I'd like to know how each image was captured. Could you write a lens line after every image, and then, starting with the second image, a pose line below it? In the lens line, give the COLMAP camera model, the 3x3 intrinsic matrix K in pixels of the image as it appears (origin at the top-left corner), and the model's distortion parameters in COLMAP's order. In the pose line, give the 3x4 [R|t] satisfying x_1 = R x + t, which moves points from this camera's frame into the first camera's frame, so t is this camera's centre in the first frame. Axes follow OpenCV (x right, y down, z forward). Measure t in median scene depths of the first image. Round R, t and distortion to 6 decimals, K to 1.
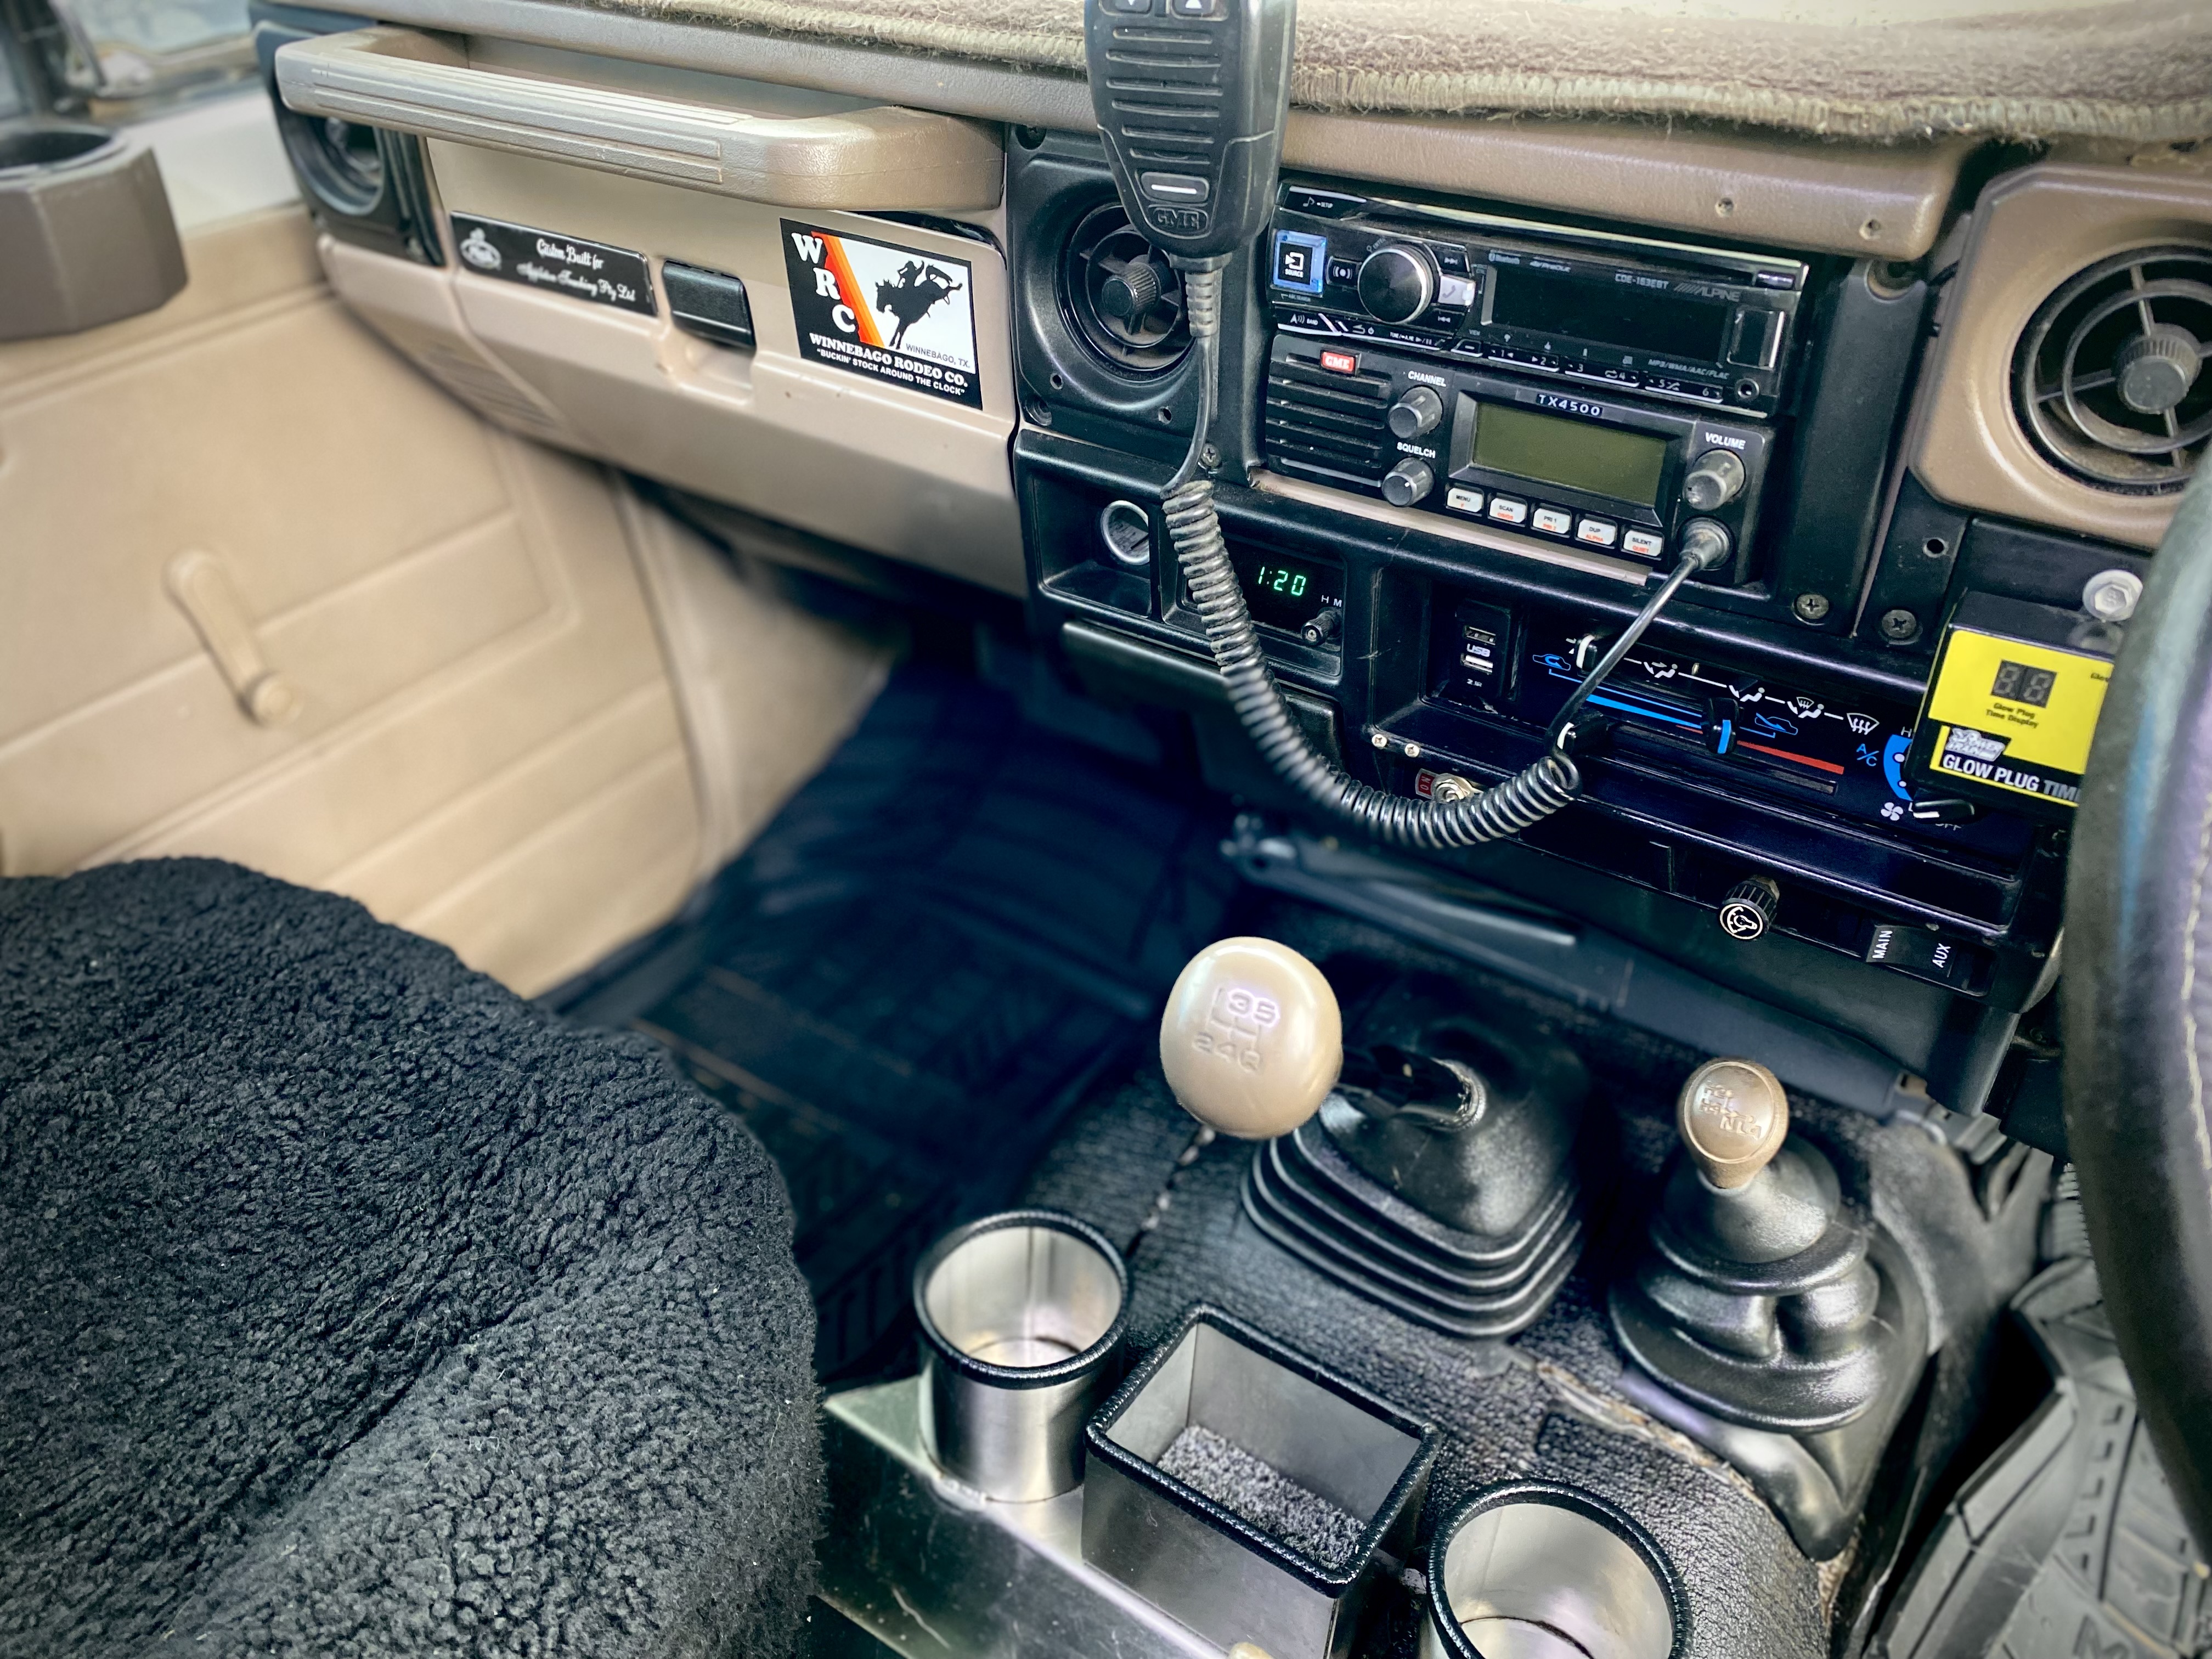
lens RADIAL K [[1675.5, 0, 1105.3], [0, 1675.5, 837.9], [0, 0, 1]] dist [0.016511, -0.008929]
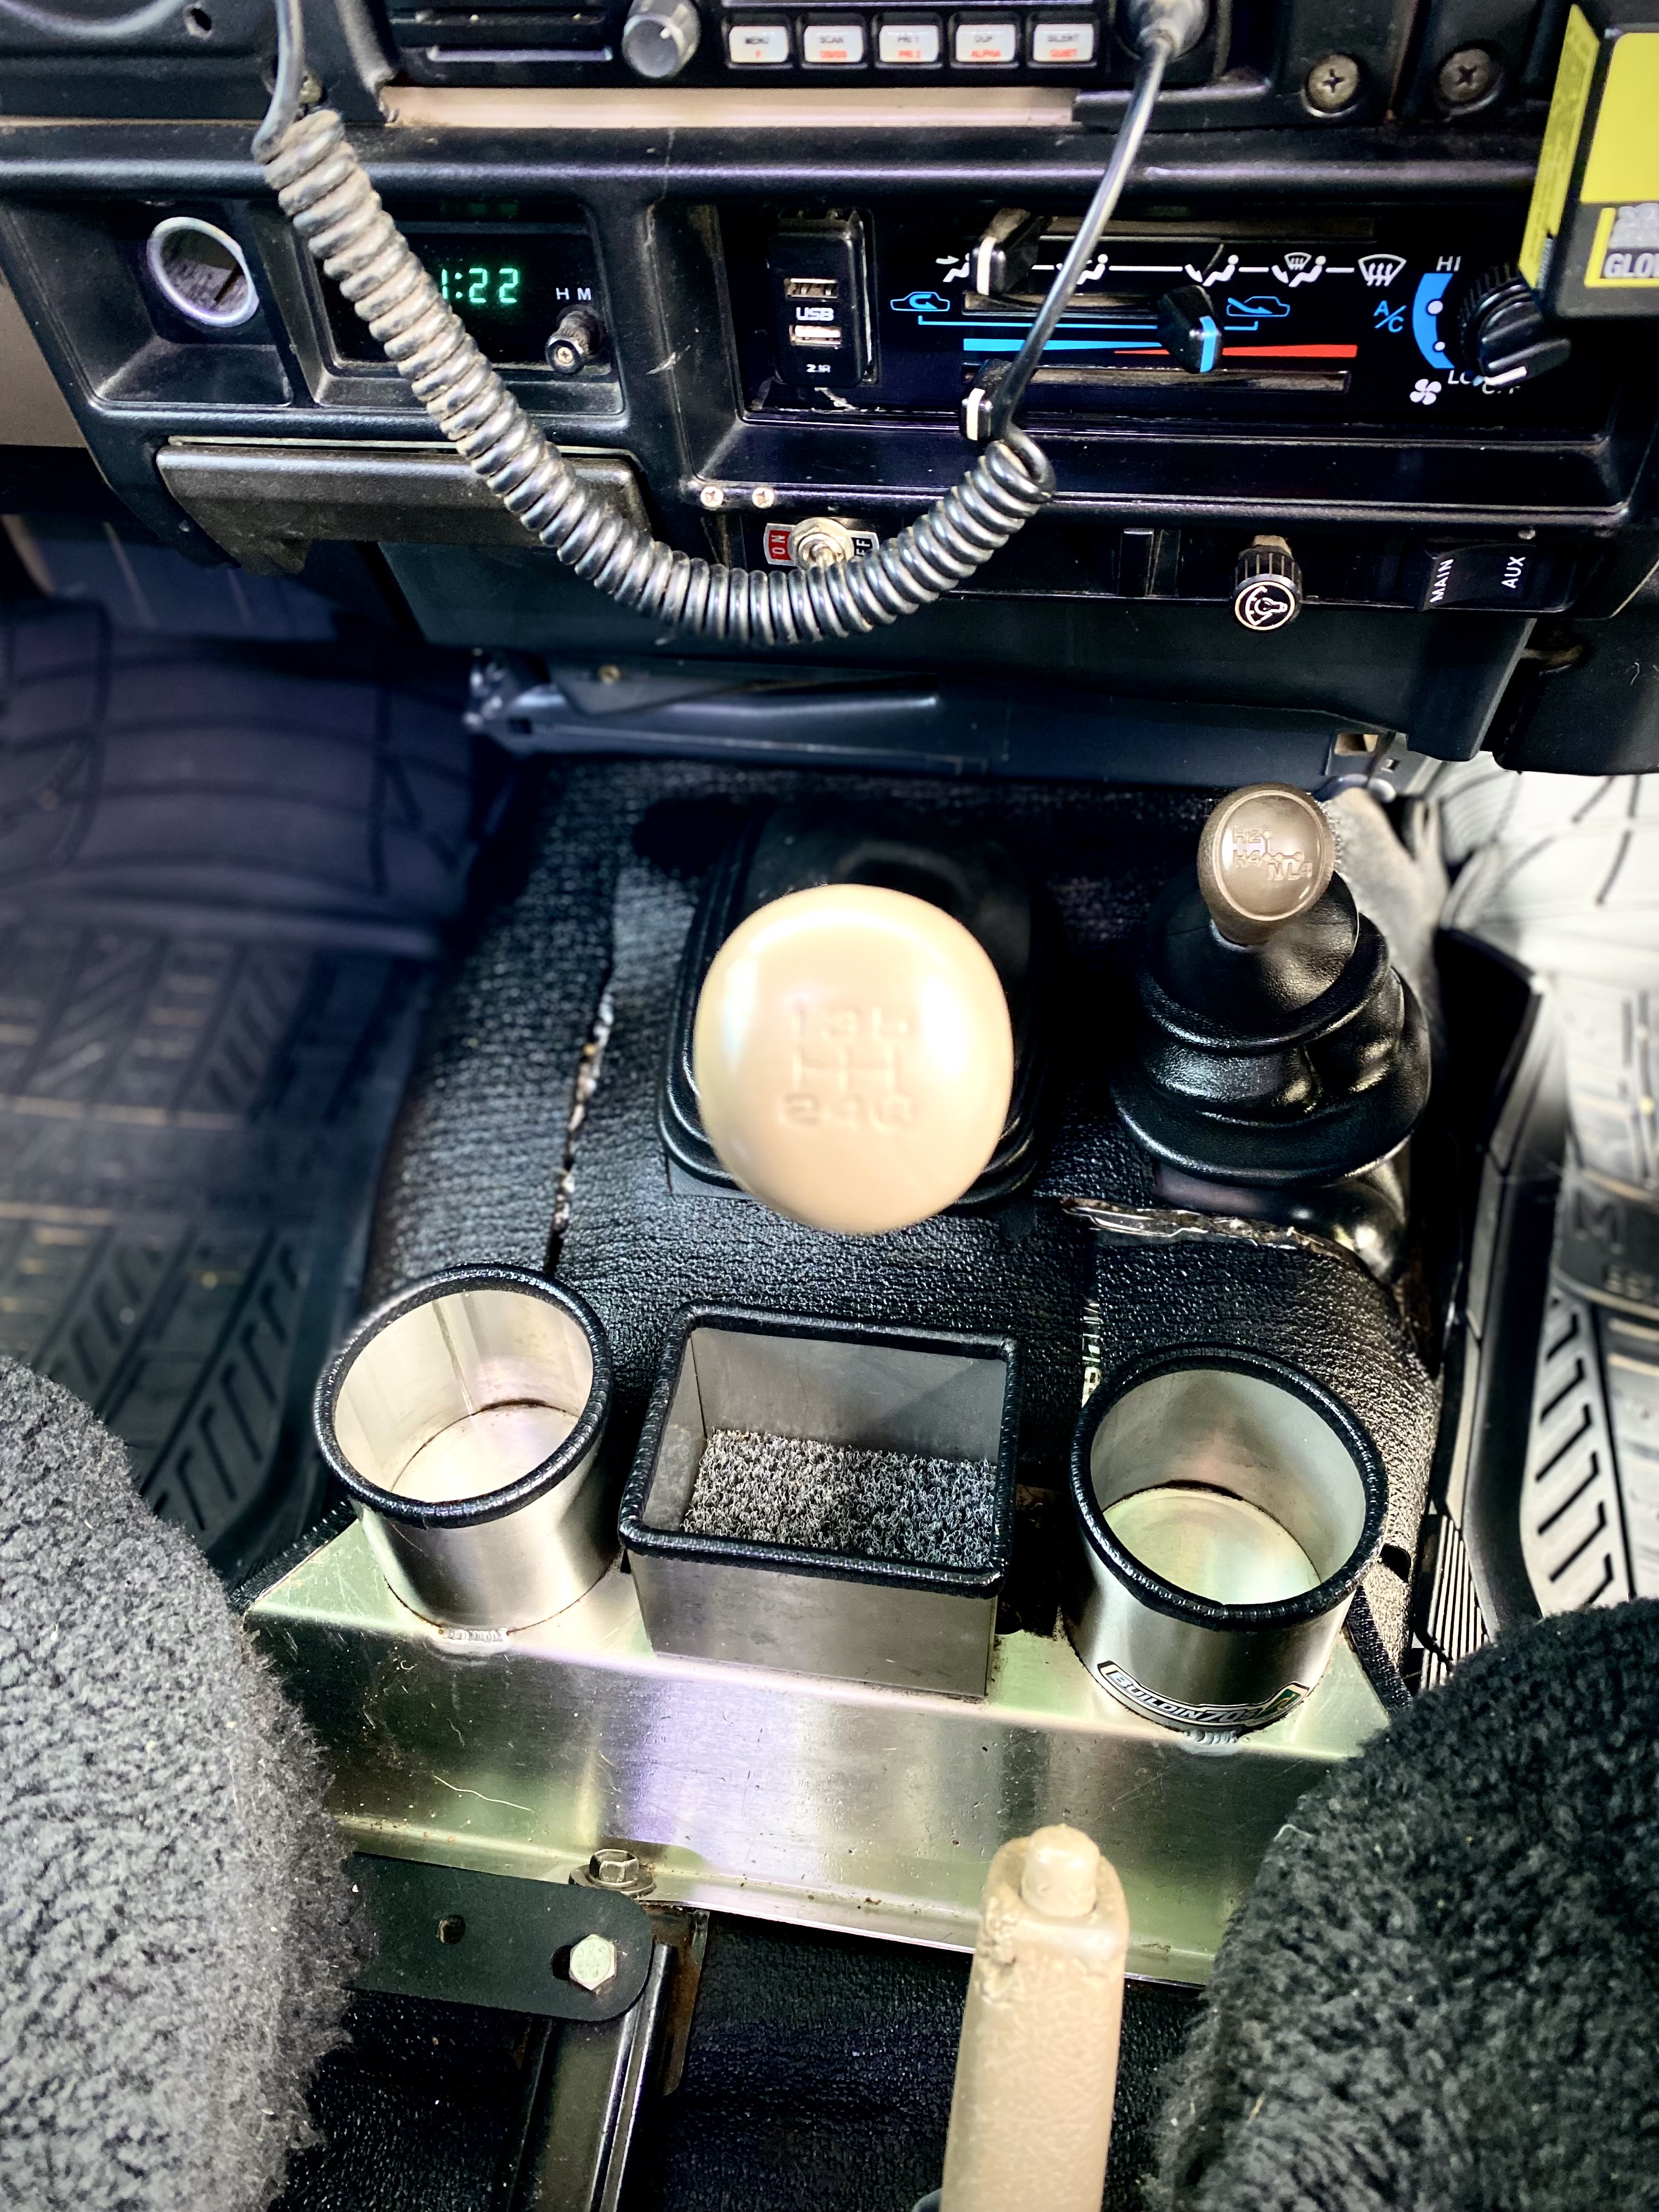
lens RADIAL K [[1675.5, 0, 821.8], [0, 1675.5, 1087.1], [0, 0, 1]] dist [0.016511, -0.008929]
pose [[0.899899, -0.361896, 0.243336, -0.047320], [0.288541, 0.912491, 0.290007, -0.026643], [-0.326995, -0.190765, 0.925572, 0.345243]]
